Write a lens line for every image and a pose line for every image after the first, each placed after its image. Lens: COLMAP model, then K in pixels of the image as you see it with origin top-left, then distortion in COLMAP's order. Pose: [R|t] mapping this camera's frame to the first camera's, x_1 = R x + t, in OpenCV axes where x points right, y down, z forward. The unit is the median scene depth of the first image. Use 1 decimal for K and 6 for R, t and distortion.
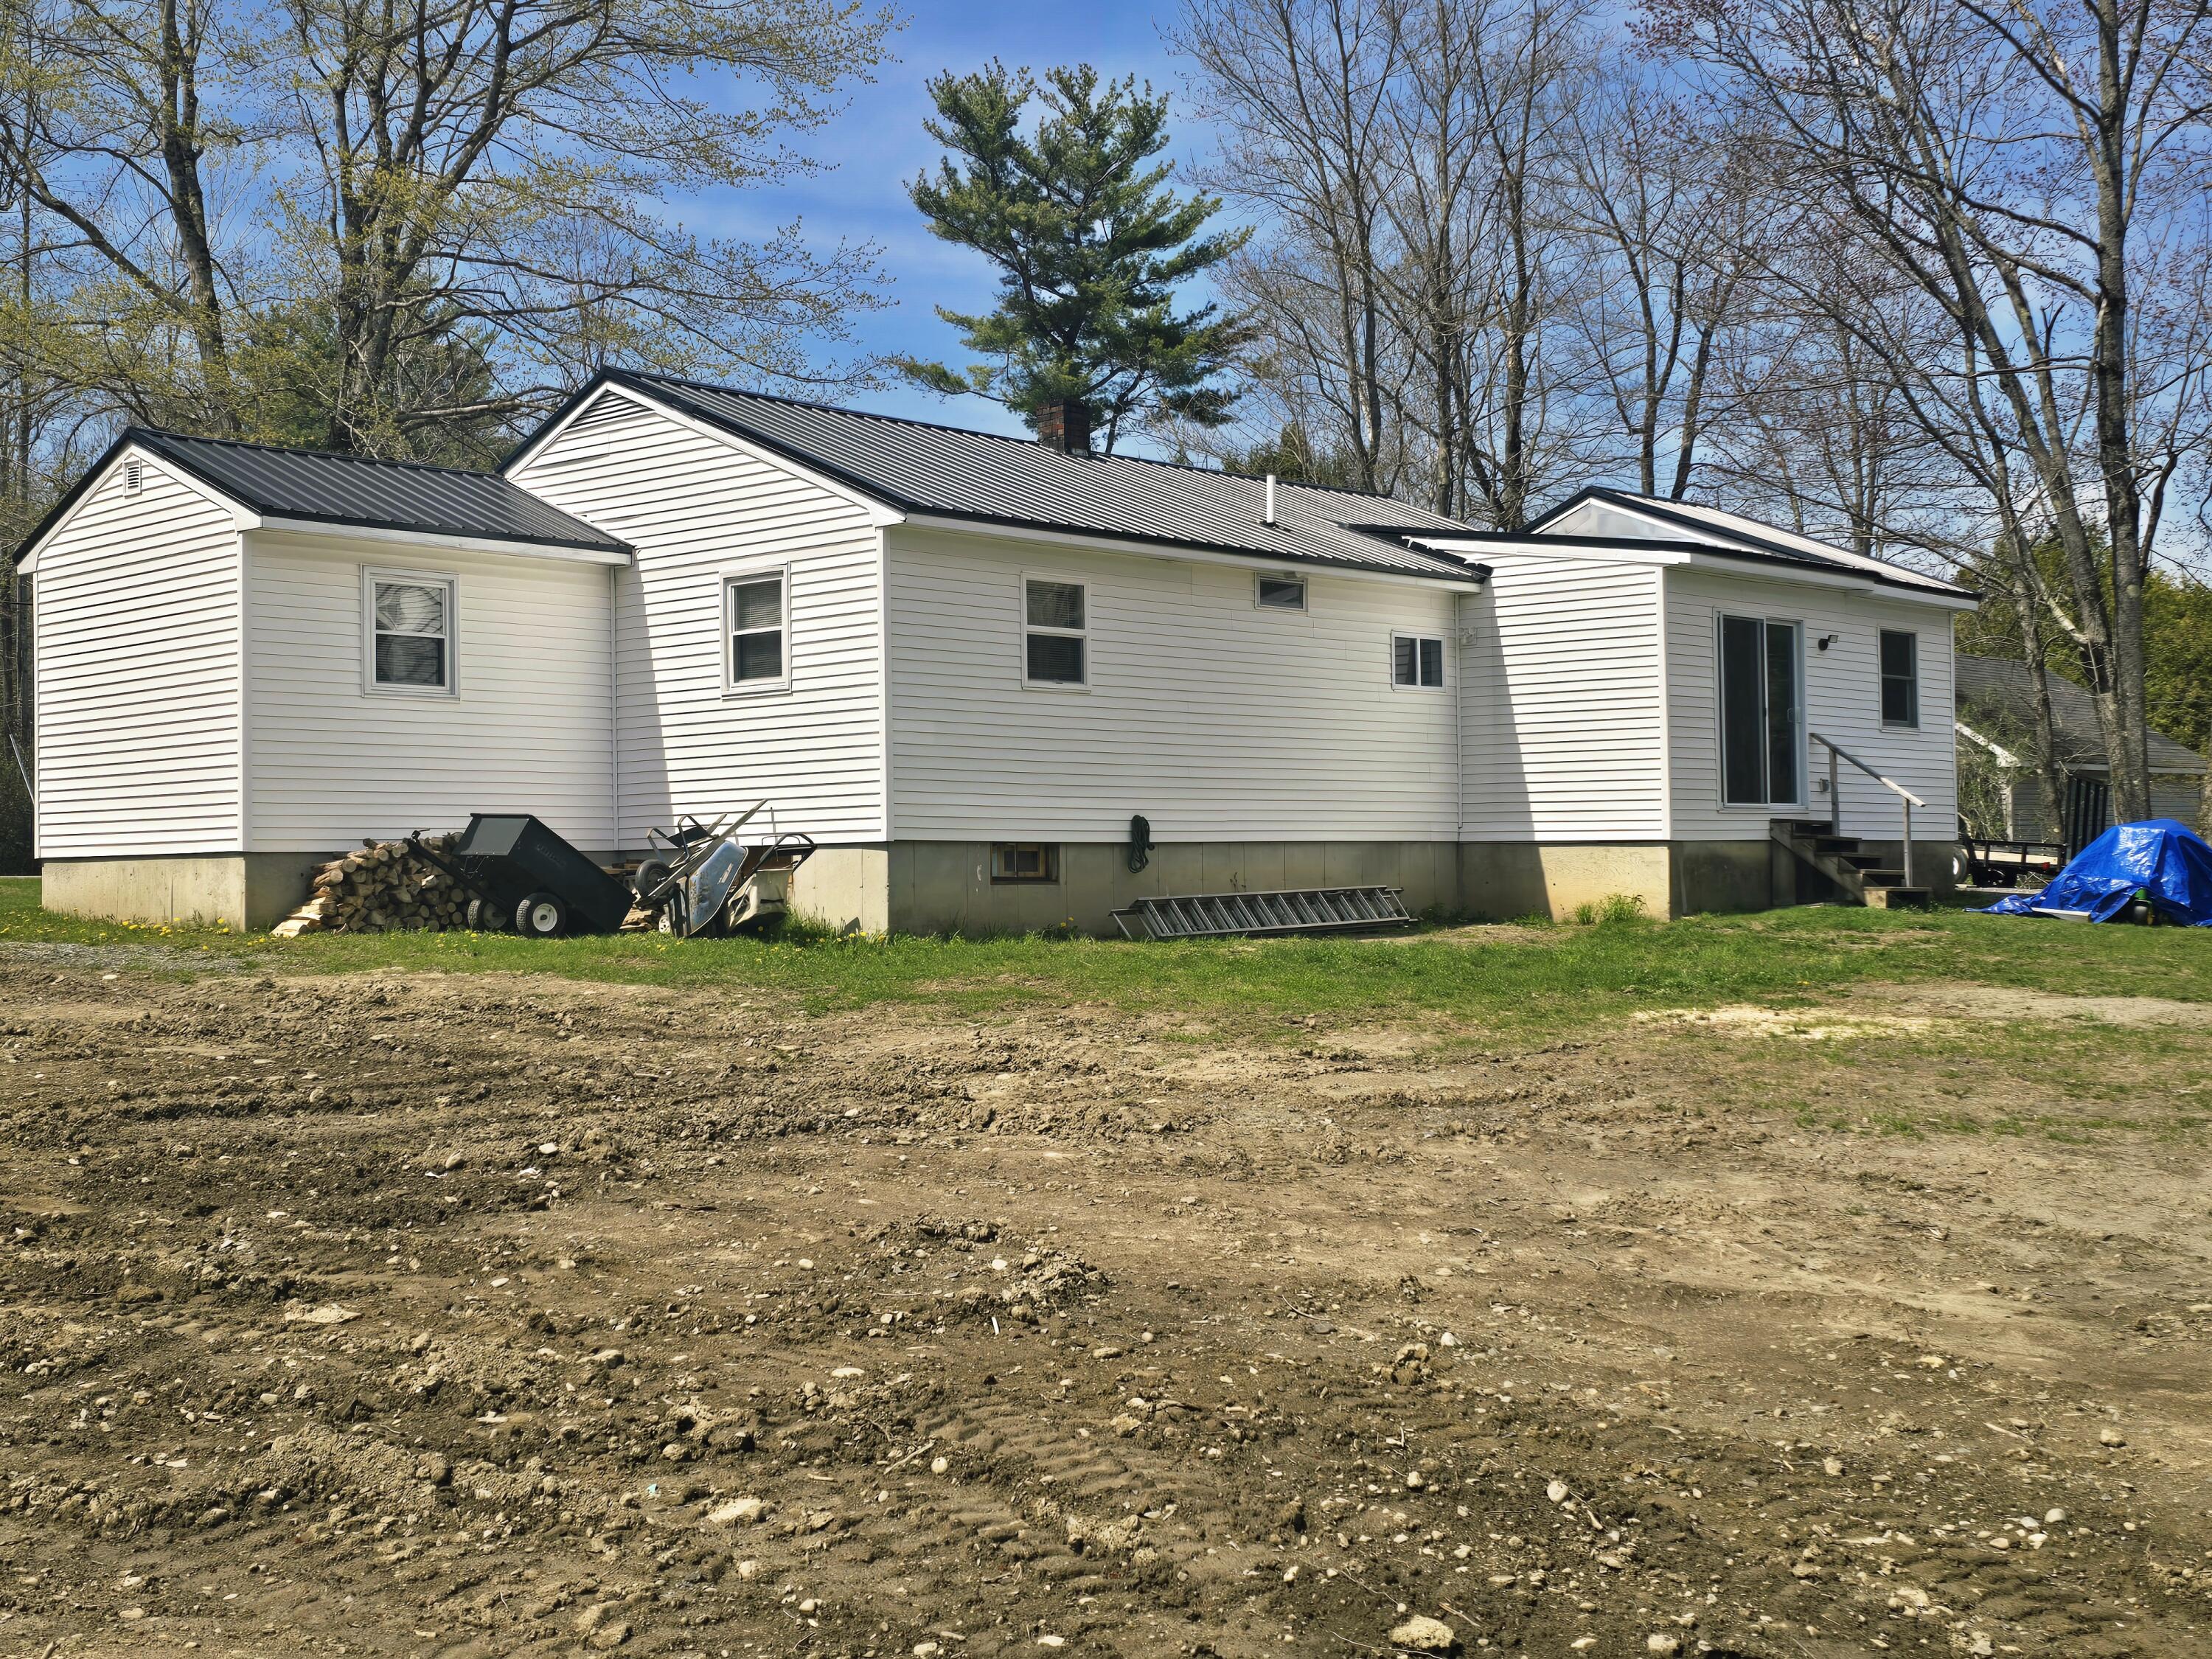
lens RADIAL K [[2531.3, 0, 1113.8], [0, 2531.3, 827.9], [0, 0, 1]] dist [0.089776, -0.038389]
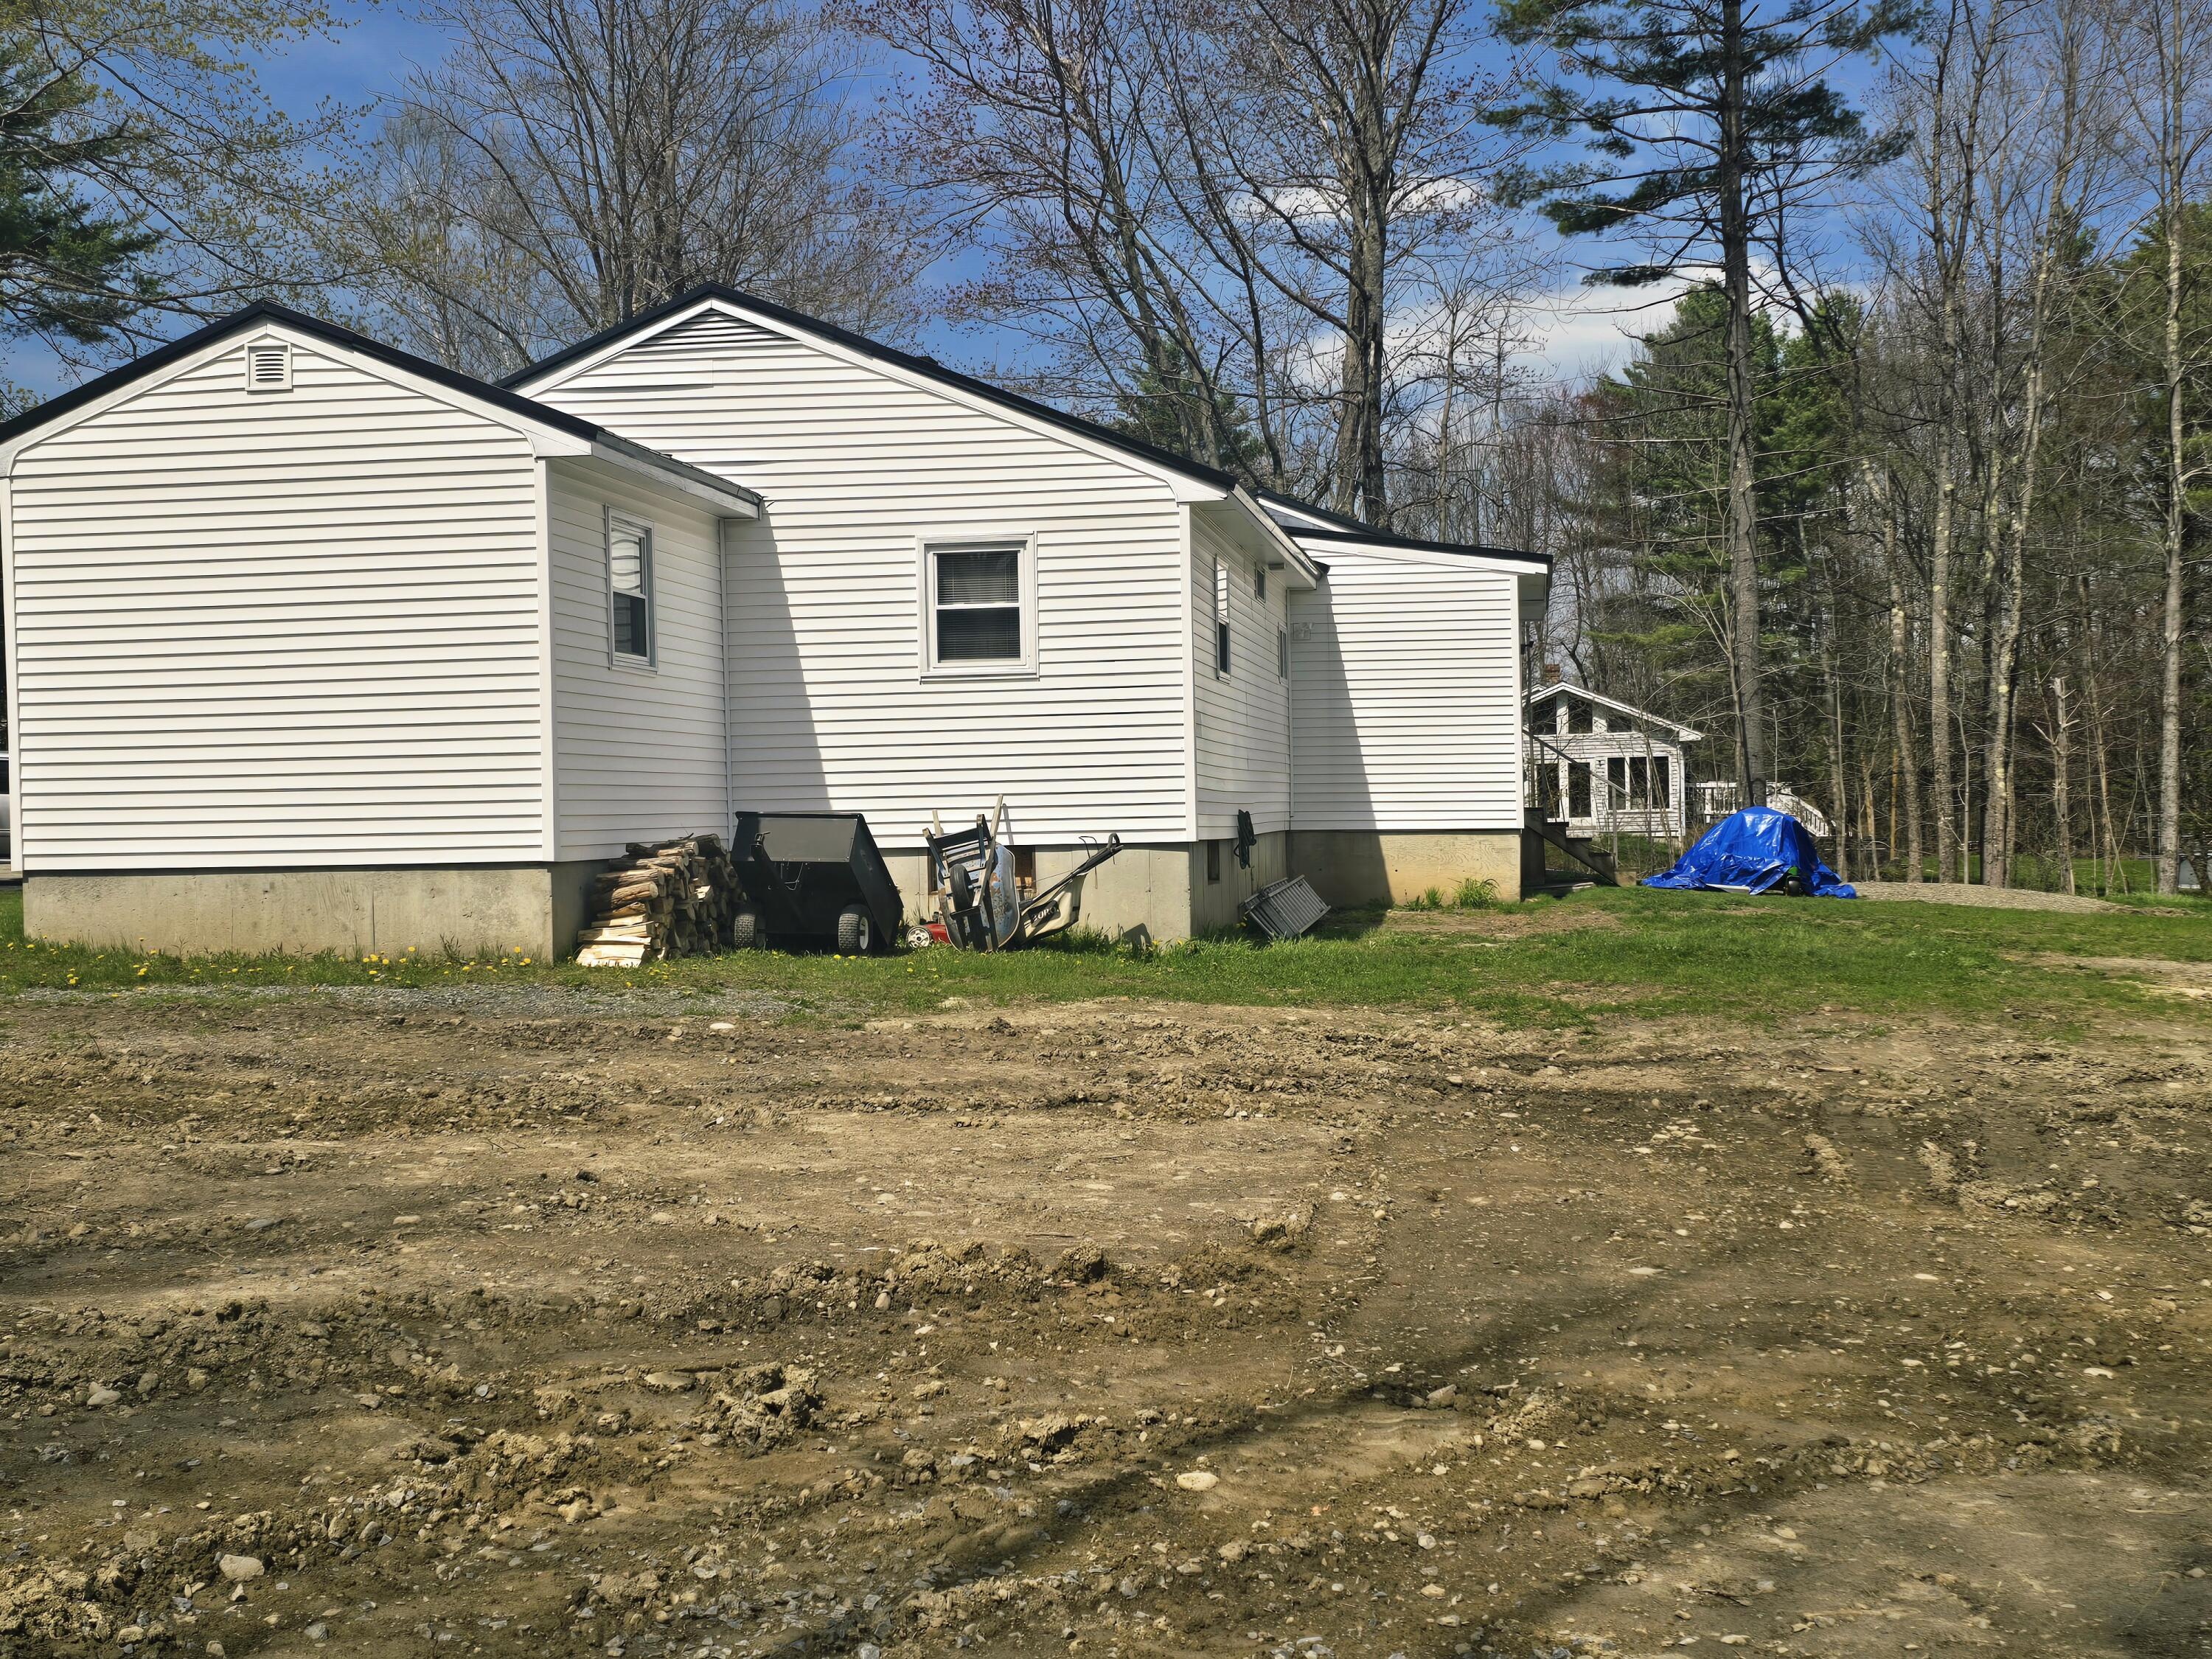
lens RADIAL K [[2531.3, 0, 1113.8], [0, 2531.3, 827.9], [0, 0, 1]] dist [0.089776, -0.038389]
pose [[0.817899, -0.007357, 0.575315, -0.609052], [-0.001307, 0.999892, 0.014644, -0.012468], [-0.575361, -0.012730, 0.817801, 0.238211]]
